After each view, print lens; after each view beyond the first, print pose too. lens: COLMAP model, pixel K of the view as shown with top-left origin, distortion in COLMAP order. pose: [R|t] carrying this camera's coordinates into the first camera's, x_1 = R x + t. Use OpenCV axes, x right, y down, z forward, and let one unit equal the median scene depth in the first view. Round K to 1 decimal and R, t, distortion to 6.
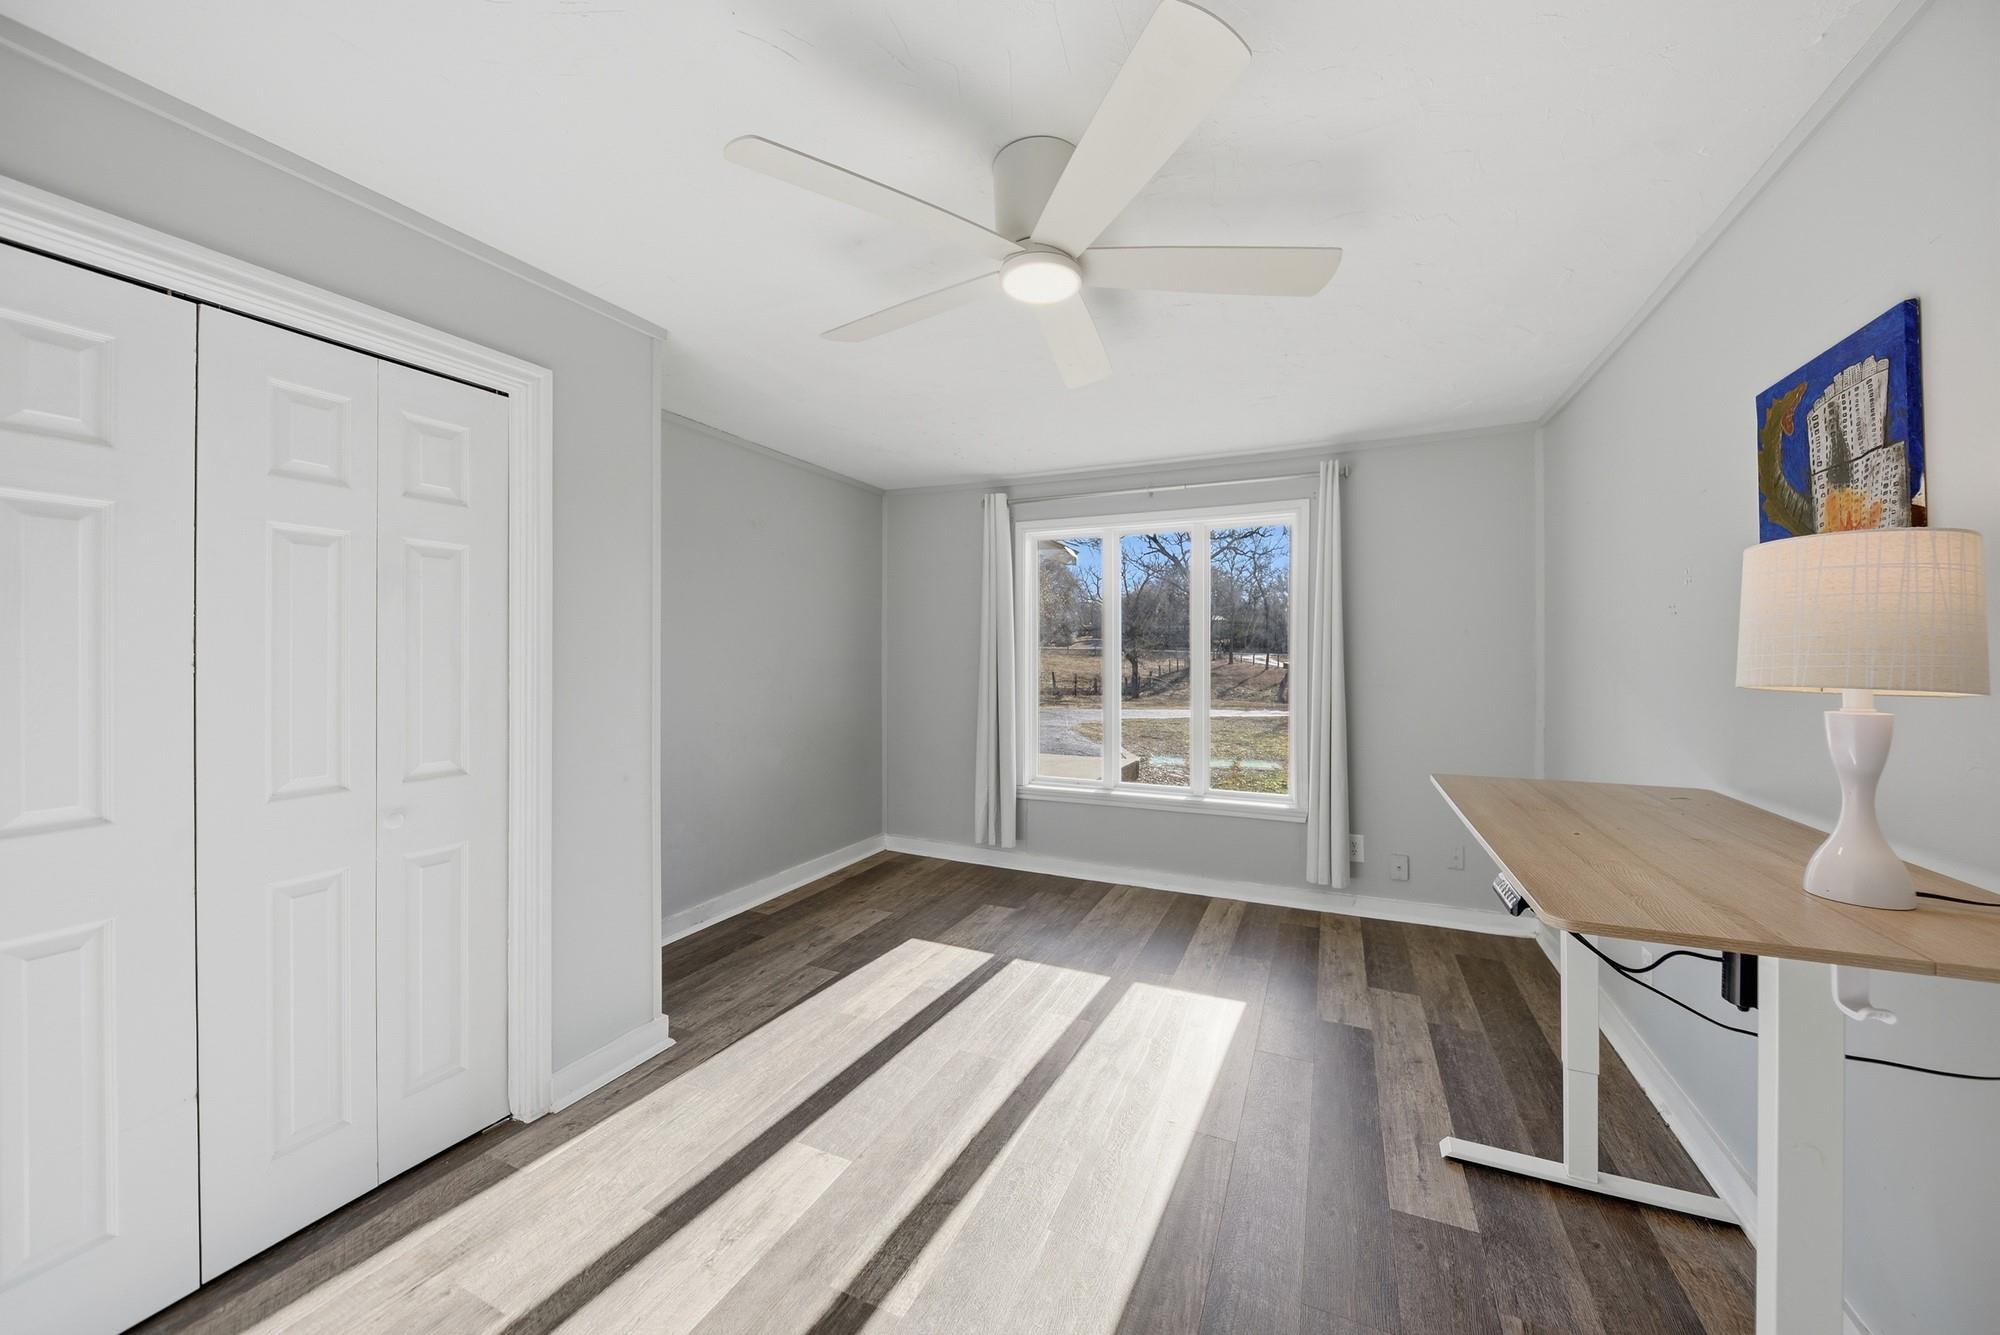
lens RADIAL K [[707.4, 0, 1022.0], [0, 707.4, 650.4], [0, 0, 1]] dist [0.000759, 0.000018]
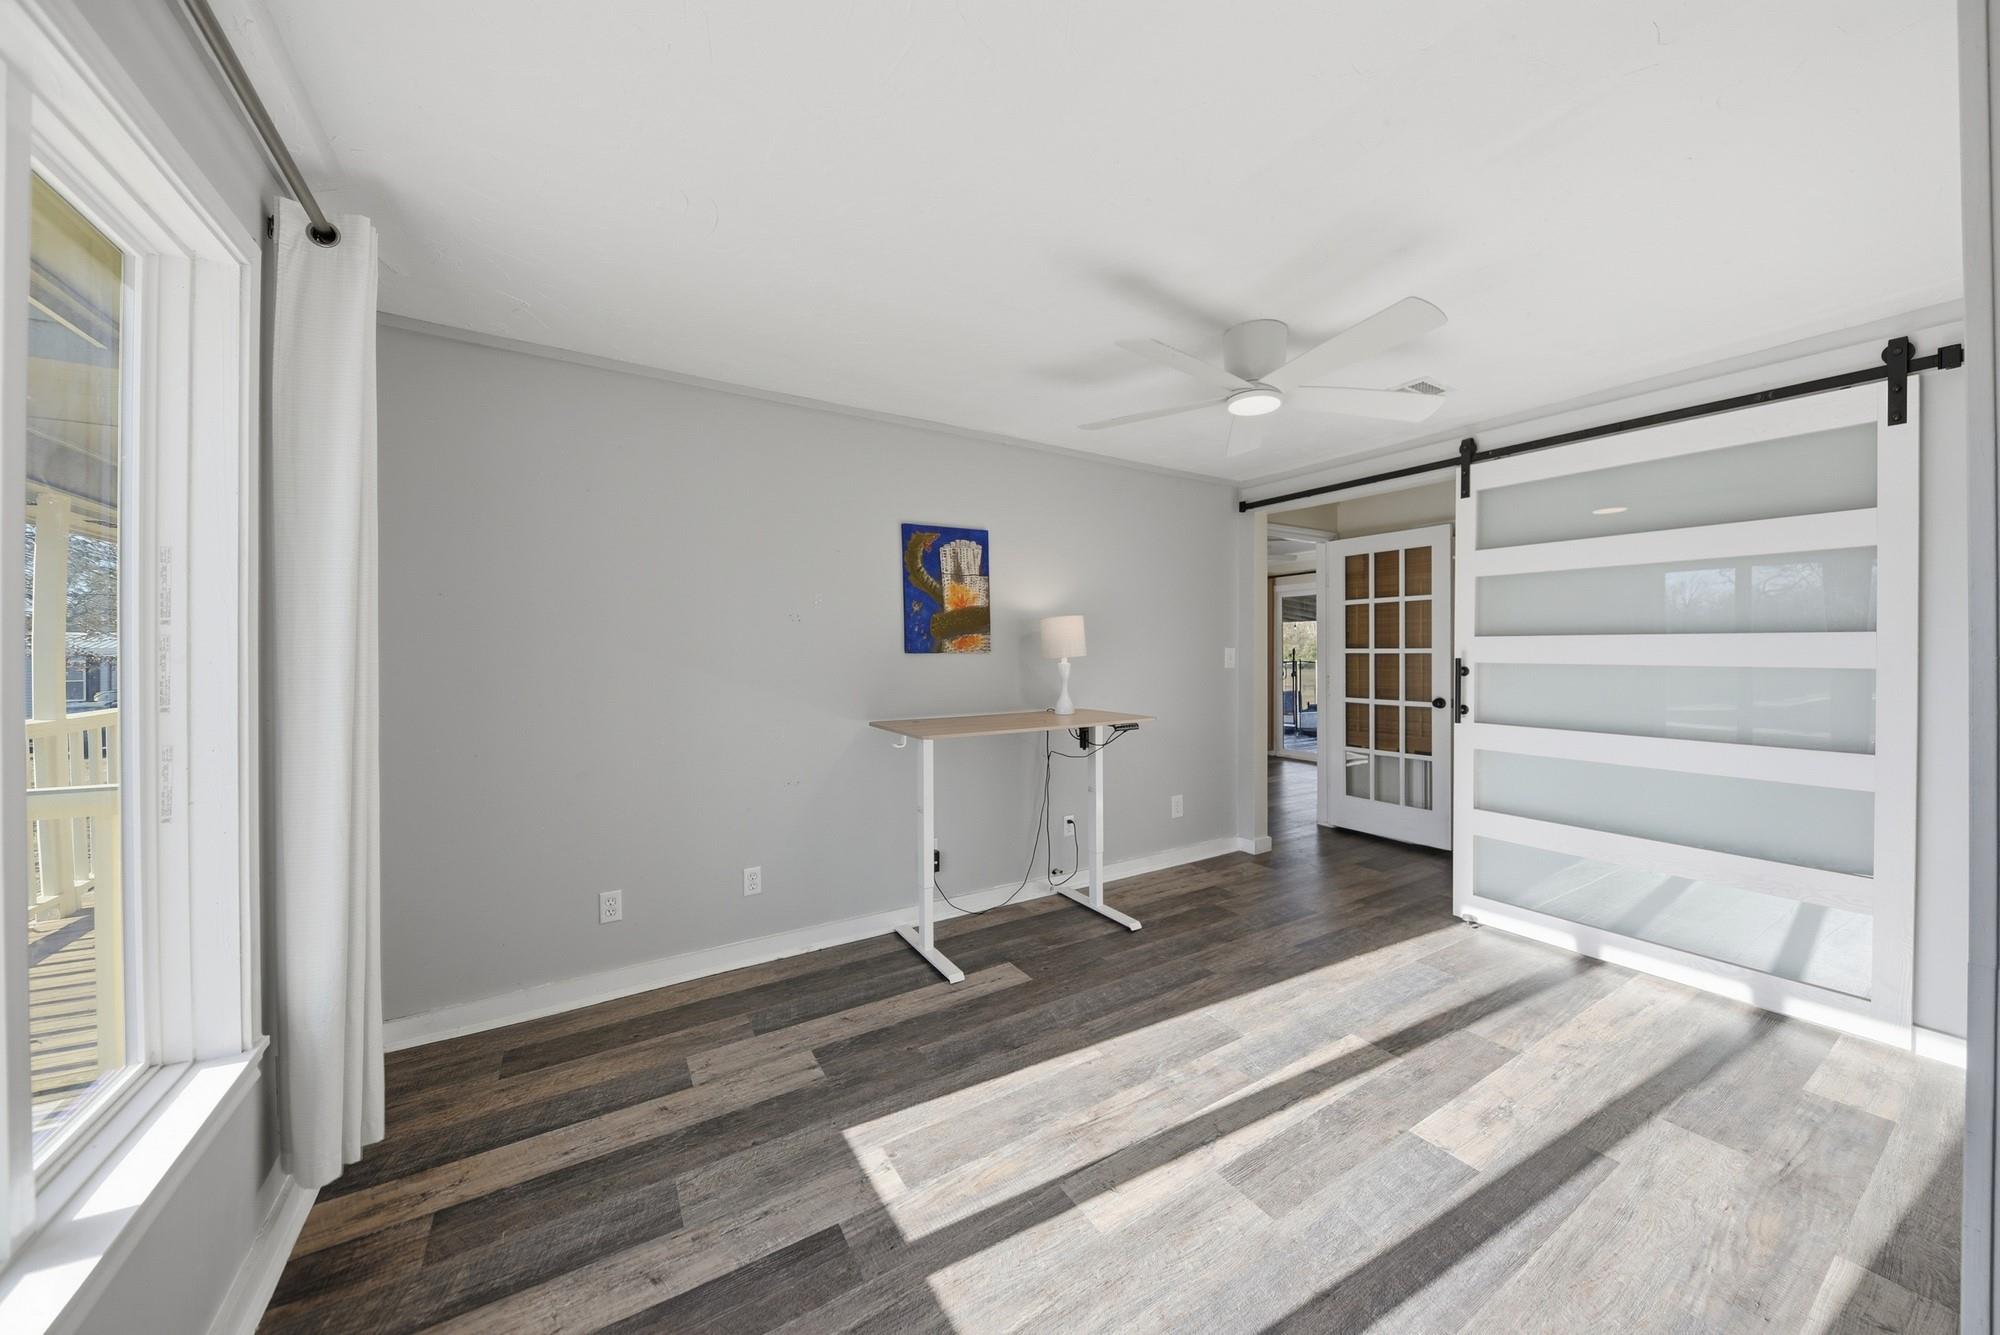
lens RADIAL K [[707.4, 0, 1022.0], [0, 707.4, 650.4], [0, 0, 1]] dist [0.000759, 0.000018]
pose [[-0.832740, 0.004034, 0.553650, -0.283153], [0.004492, 0.999990, -0.000529, 0.010842], [-0.553646, 0.002046, -0.832750, 1.782251]]
